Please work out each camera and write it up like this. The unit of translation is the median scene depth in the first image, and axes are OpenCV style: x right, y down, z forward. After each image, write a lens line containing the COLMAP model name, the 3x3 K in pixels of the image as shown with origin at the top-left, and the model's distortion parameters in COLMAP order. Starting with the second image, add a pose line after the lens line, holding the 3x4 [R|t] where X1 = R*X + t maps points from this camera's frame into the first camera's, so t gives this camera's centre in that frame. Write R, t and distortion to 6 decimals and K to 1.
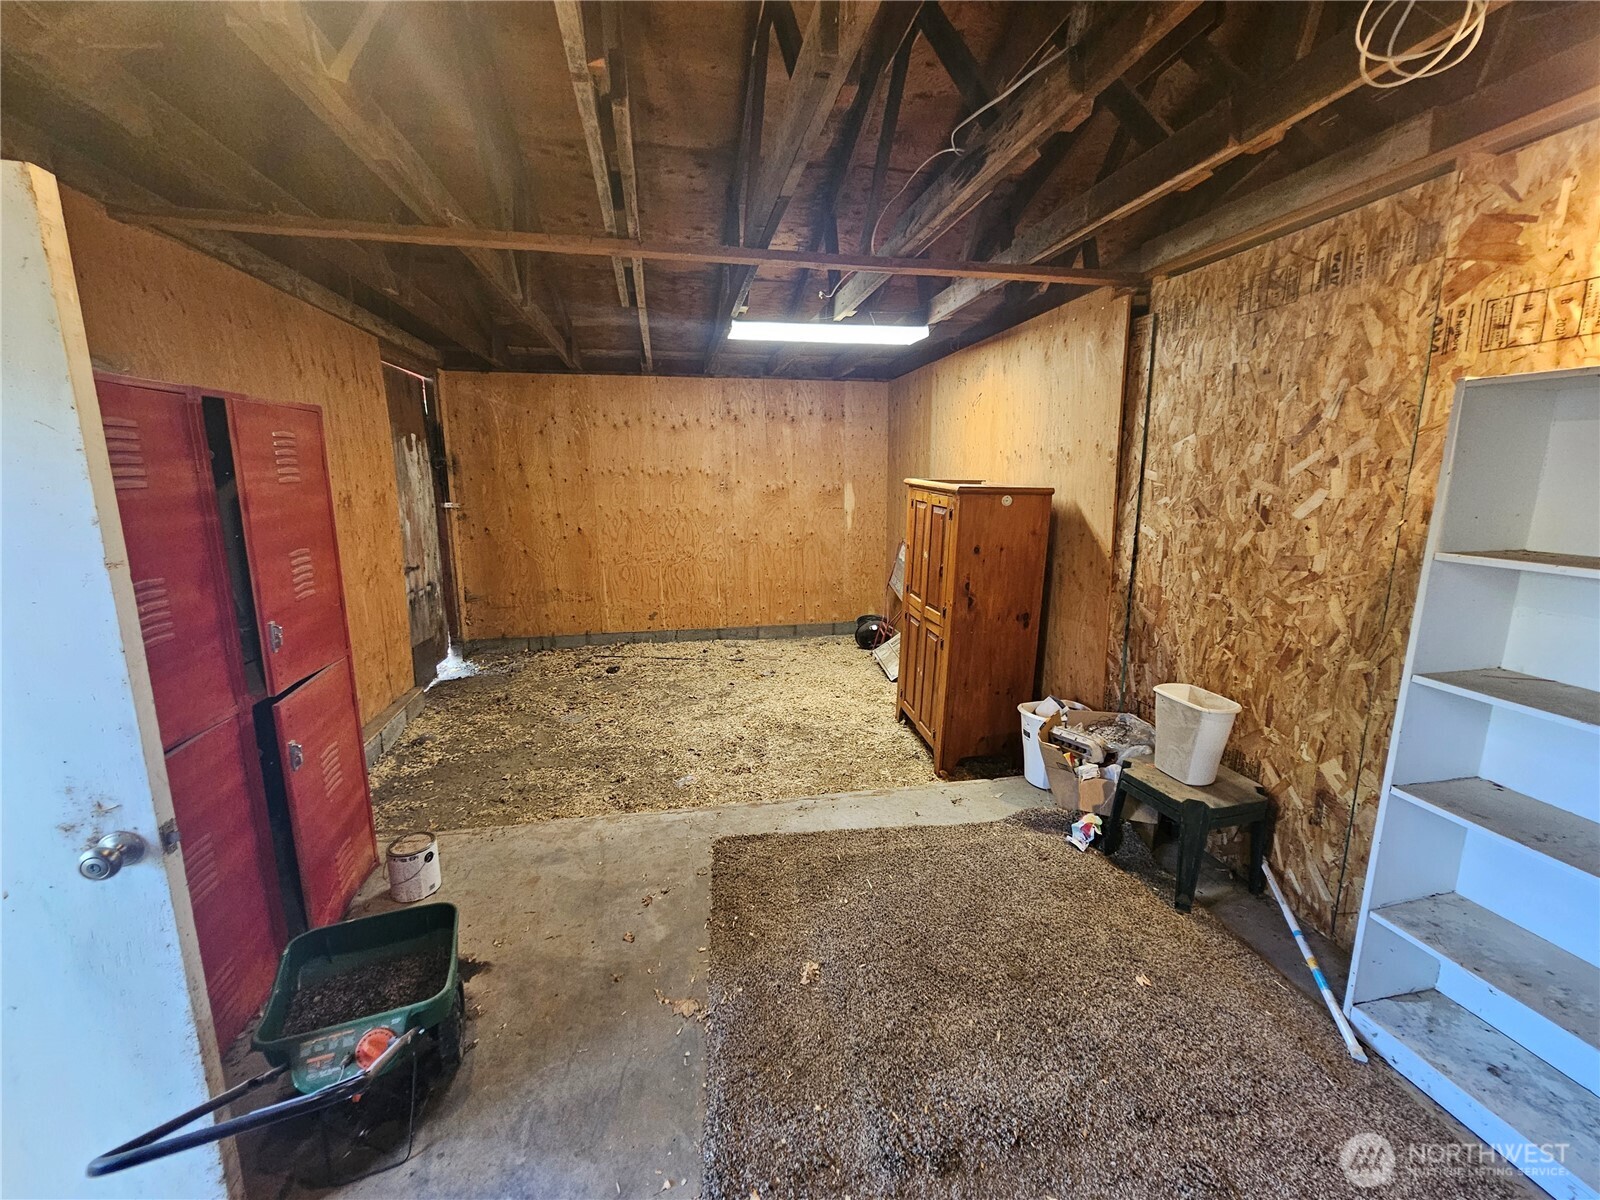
lens RADIAL K [[660.8, 0, 797.5], [0, 660.8, 597.8], [0, 0, 1]] dist [-0.001604, -0.000315]
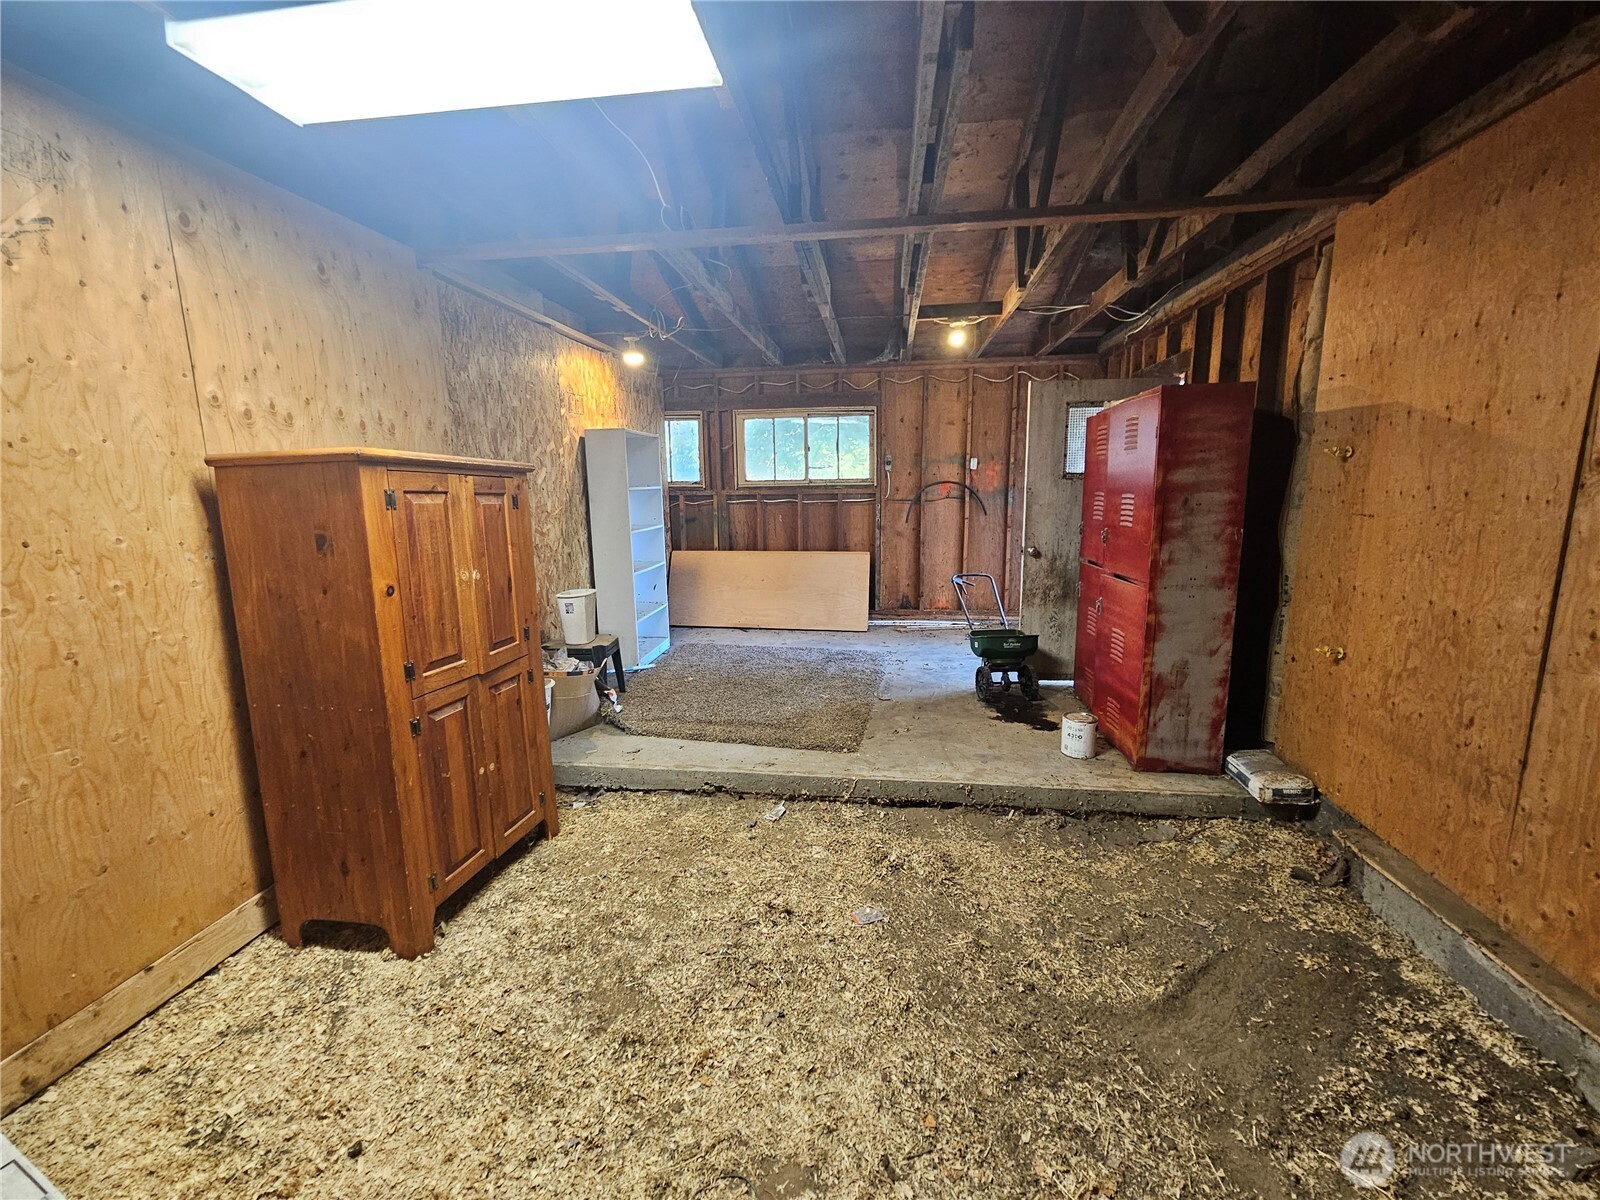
lens RADIAL K [[660.8, 0, 798.4], [0, 660.8, 596.3], [0, 0, 1]] dist [-0.001604, -0.000315]
pose [[-0.943102, -0.049871, 0.328743, -0.520522], [0.068855, 0.937966, 0.339822, -0.405571], [-0.325297, 0.343122, -0.881164, 2.522489]]
